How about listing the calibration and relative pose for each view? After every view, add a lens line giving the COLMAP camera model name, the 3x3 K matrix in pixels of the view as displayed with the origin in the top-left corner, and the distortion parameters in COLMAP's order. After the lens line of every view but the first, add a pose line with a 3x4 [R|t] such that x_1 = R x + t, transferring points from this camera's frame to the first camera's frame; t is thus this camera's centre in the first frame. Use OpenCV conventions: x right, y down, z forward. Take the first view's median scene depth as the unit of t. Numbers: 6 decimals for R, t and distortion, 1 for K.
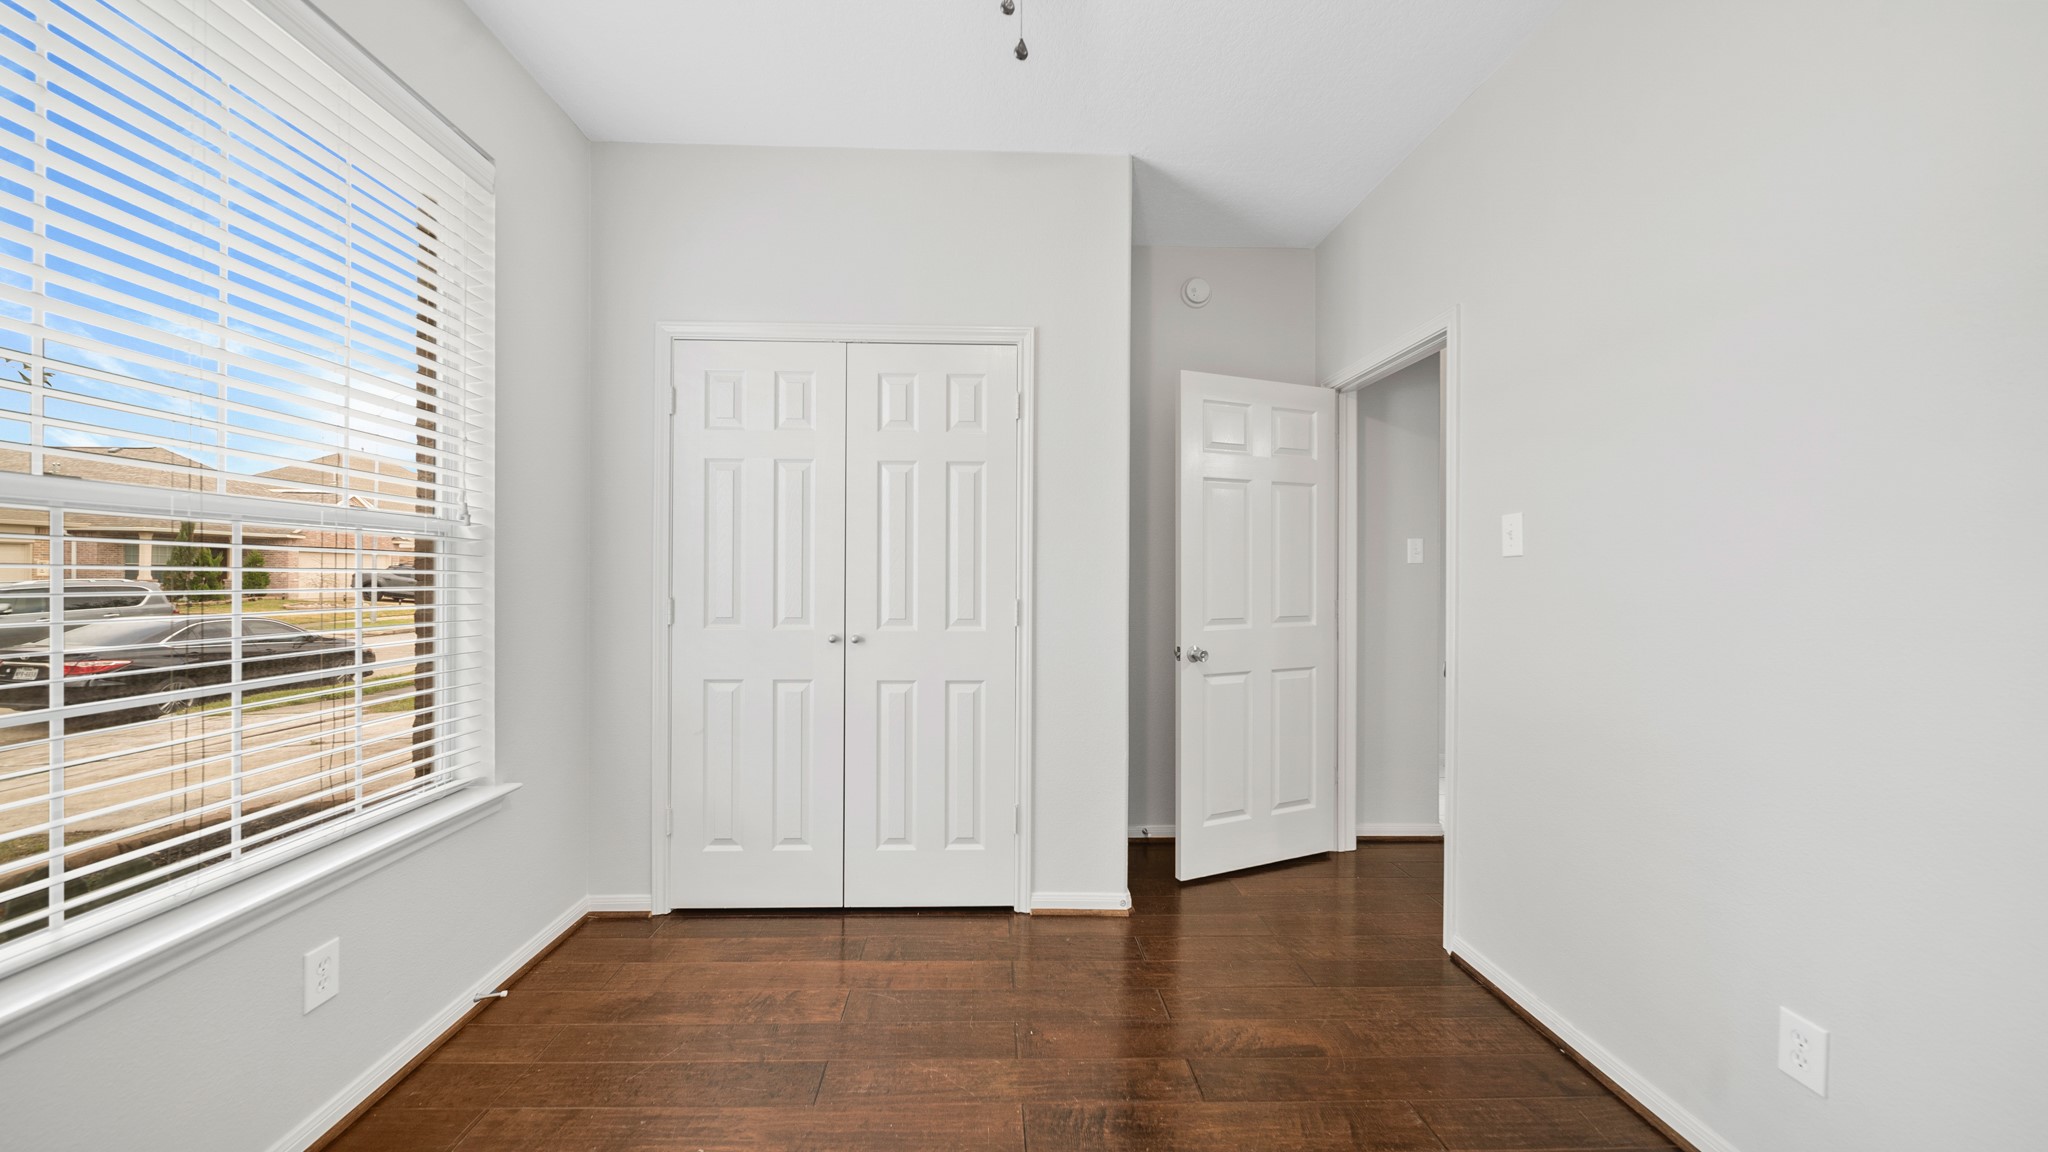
lens RADIAL K [[718.3, 0, 1014.9], [0, 718.3, 568.2], [0, 0, 1]] dist [0.001134, -0.001932]
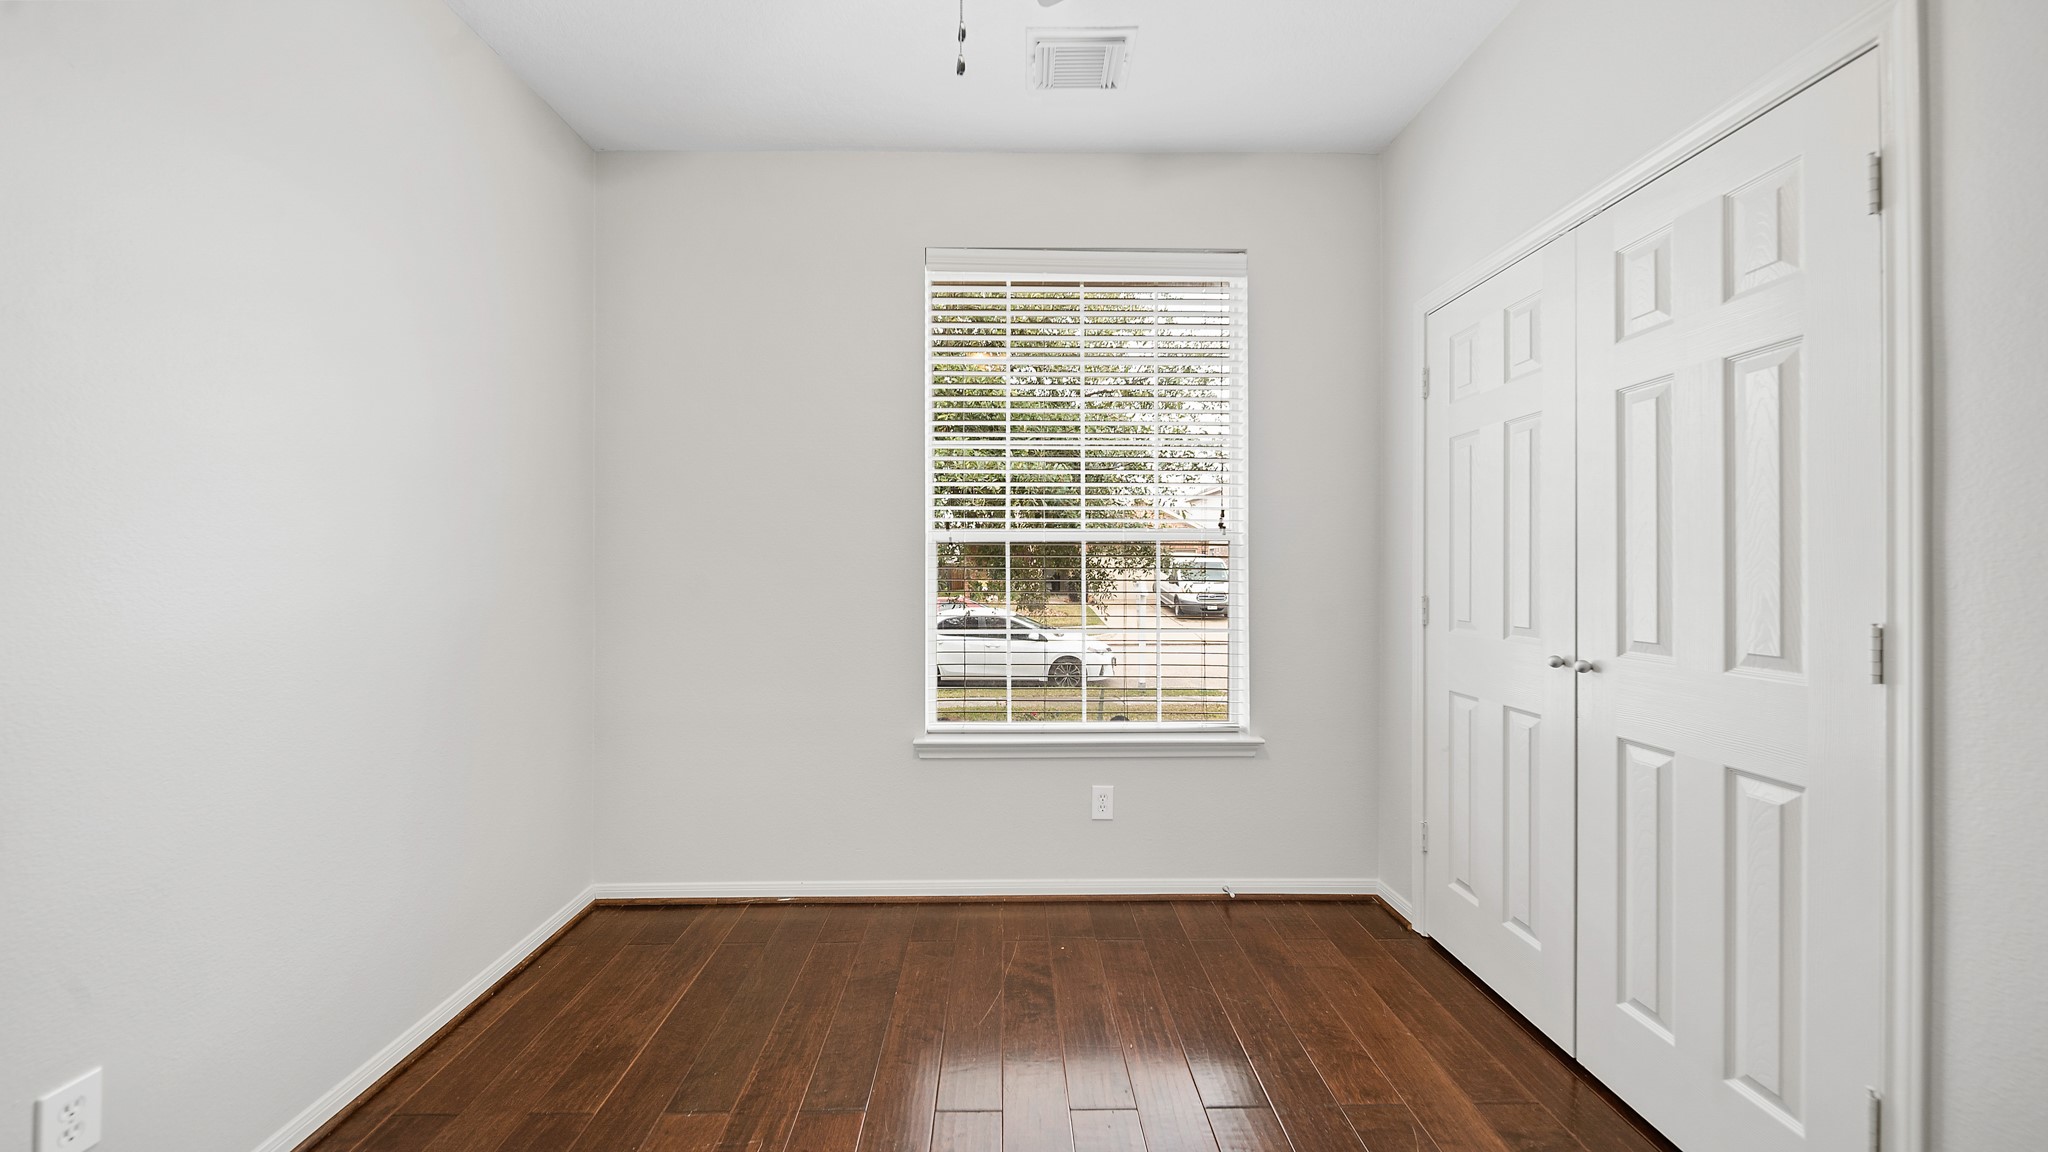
lens RADIAL K [[718.3, 0, 1014.9], [0, 718.3, 568.2], [0, 0, 1]] dist [0.001134, -0.001932]
pose [[-0.027388, -0.012036, -0.999552, 0.465138], [0.008310, 0.999890, -0.012268, 0.012165], [0.999590, -0.008642, -0.027285, 0.500823]]
